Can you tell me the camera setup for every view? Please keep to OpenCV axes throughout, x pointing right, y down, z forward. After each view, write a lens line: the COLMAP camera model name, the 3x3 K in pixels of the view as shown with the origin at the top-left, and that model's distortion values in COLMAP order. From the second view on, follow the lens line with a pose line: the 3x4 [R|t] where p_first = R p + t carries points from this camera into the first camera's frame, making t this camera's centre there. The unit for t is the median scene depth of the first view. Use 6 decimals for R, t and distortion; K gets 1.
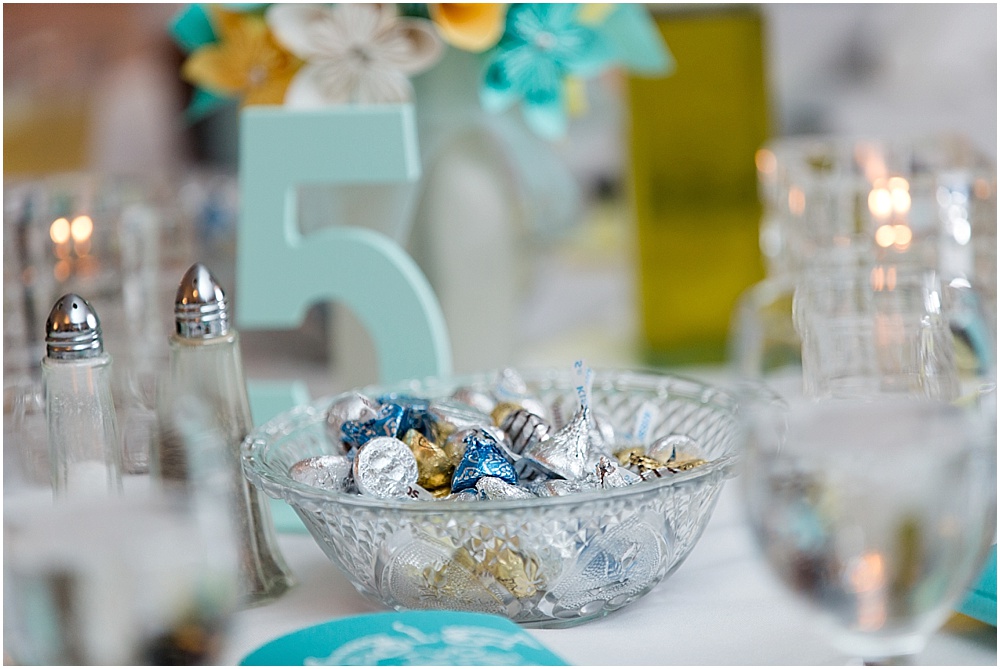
lens RADIAL K [[5291.2, 0, 500.7], [0, 5291.2, 334.1], [0, 0, 1]] dist [0.179202, 0.000000]
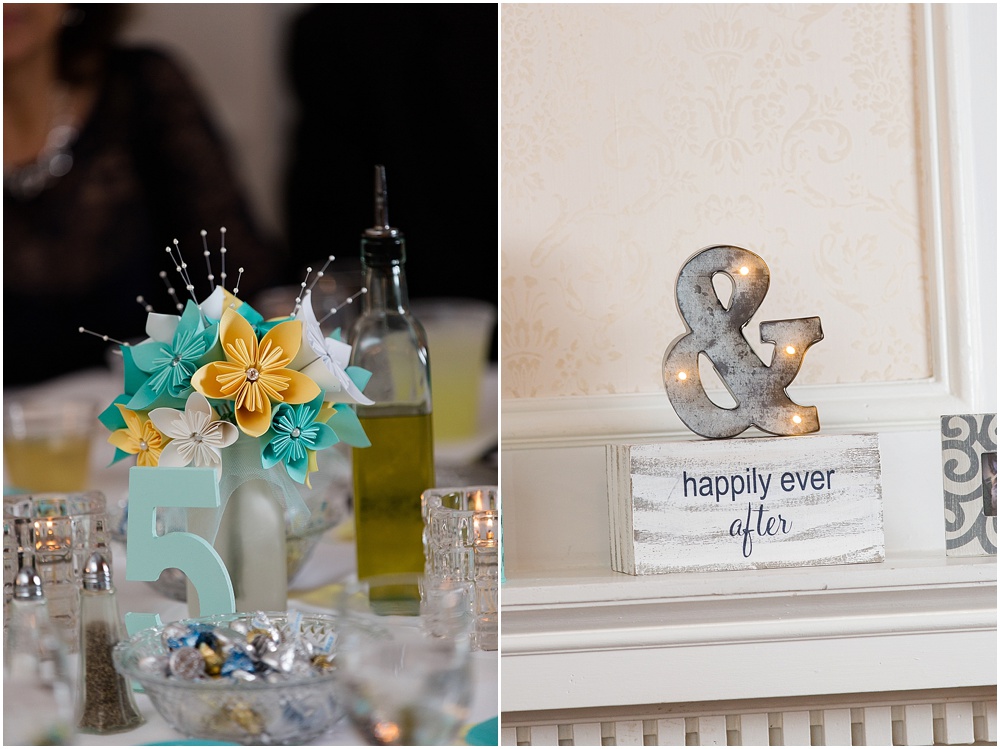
lens RADIAL K [[5172.1, 0, 500.3], [0, 5172.1, 375.5], [0, 0, 1]] dist [0.139003, 0.000000]
pose [[0.994146, 0.030528, -0.103640, 0.281013], [-0.030193, 0.999533, 0.004803, -0.090658], [0.103738, -0.001646, 0.994603, -0.840369]]
